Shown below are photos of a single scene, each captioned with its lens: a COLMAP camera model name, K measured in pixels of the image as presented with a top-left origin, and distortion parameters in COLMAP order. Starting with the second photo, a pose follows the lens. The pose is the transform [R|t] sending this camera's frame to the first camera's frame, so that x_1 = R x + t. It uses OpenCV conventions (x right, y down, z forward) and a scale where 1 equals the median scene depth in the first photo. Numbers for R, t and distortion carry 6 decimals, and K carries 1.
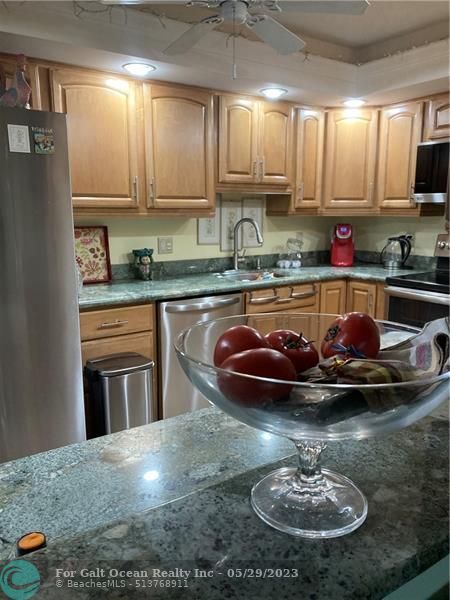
lens RADIAL K [[502.2, 0, 227.9], [0, 502.2, 300.2], [0, 0, 1]] dist [0.011468, 0.032592]
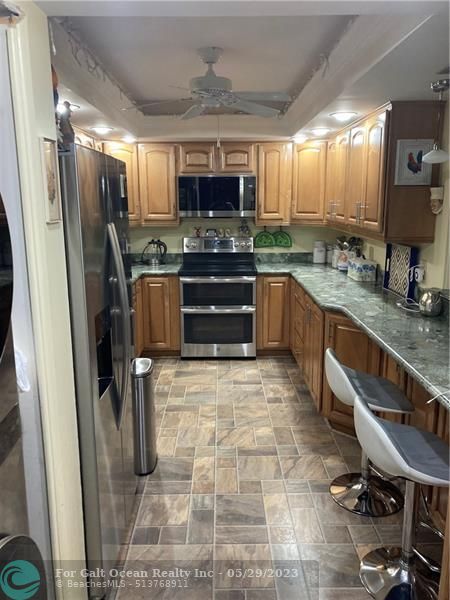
lens RADIAL K [[502.2, 0, 224.0], [0, 502.2, 302.7], [0, 0, 1]] dist [0.011468, 0.032592]
pose [[0.576076, -0.168860, 0.799764, -0.770910], [0.148001, 0.983805, 0.101112, -0.084384], [-0.803886, 0.060117, 0.591738, 0.081691]]
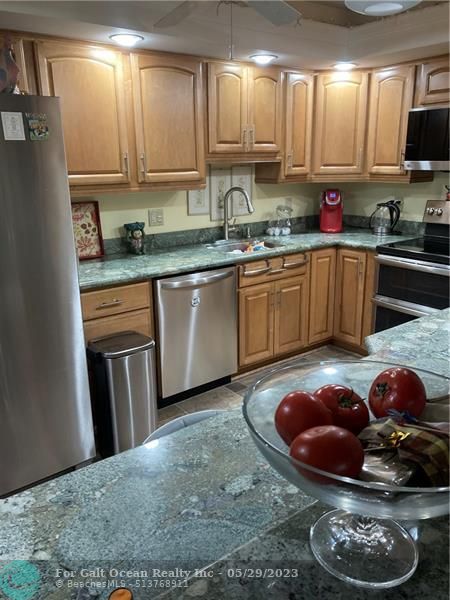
lens RADIAL K [[502.2, 0, 220.3], [0, 502.2, 295.0], [0, 0, 1]] dist [0.011468, 0.032592]
pose [[0.999326, -0.025300, 0.026608, -0.030076], [0.022849, 0.995796, 0.088707, -0.045414], [-0.028740, -0.088040, 0.995702, -0.008025]]
